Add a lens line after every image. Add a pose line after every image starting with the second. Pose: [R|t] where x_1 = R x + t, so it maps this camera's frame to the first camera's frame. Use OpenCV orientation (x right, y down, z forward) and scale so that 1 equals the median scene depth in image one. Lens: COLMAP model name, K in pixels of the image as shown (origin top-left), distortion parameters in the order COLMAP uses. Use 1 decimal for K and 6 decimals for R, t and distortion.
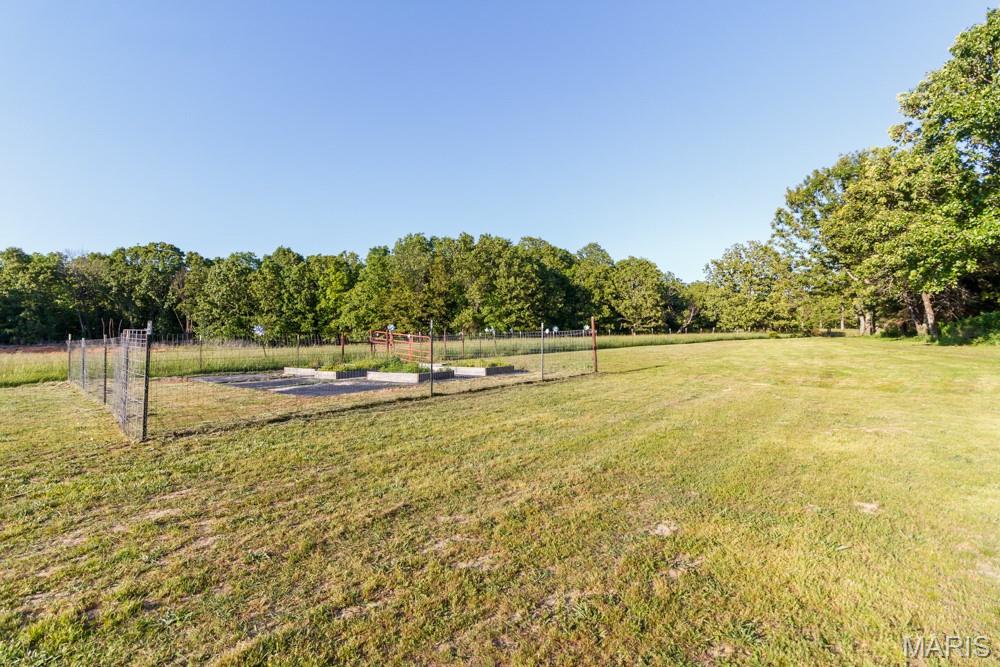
lens RADIAL K [[462.6, 0, 501.9], [0, 462.6, 334.1], [0, 0, 1]] dist [0.004001, 0.000871]
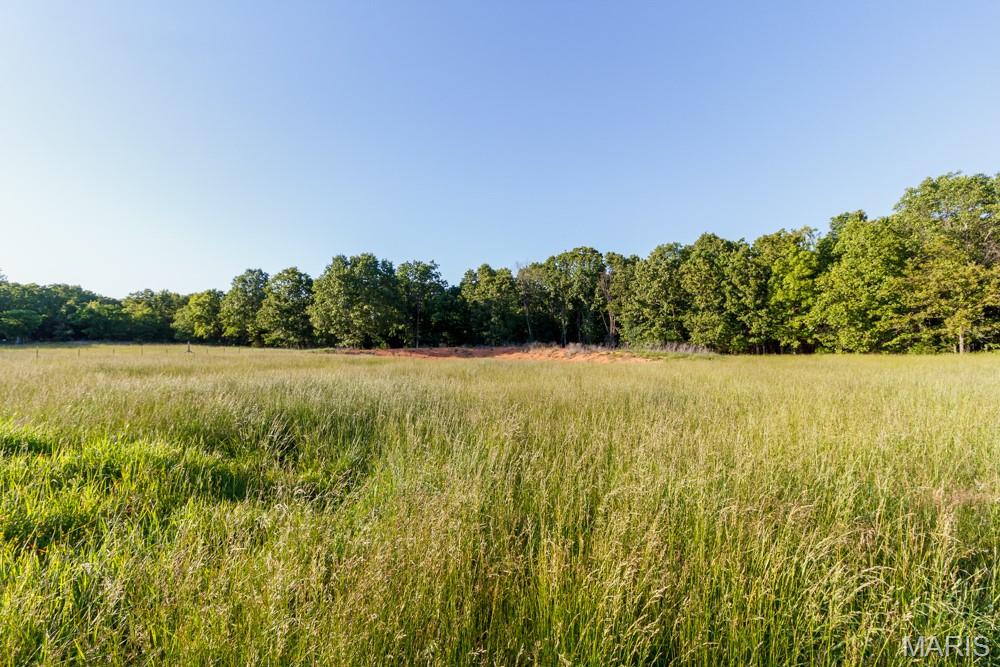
lens RADIAL K [[462.6, 0, 499.3], [0, 462.6, 333.7], [0, 0, 1]] dist [0.004001, 0.000871]
pose [[0.746202, -0.004362, -0.665706, -0.223274], [0.002652, 0.999990, -0.003580, -0.002039], [0.665715, 0.000905, 0.746206, 0.129742]]
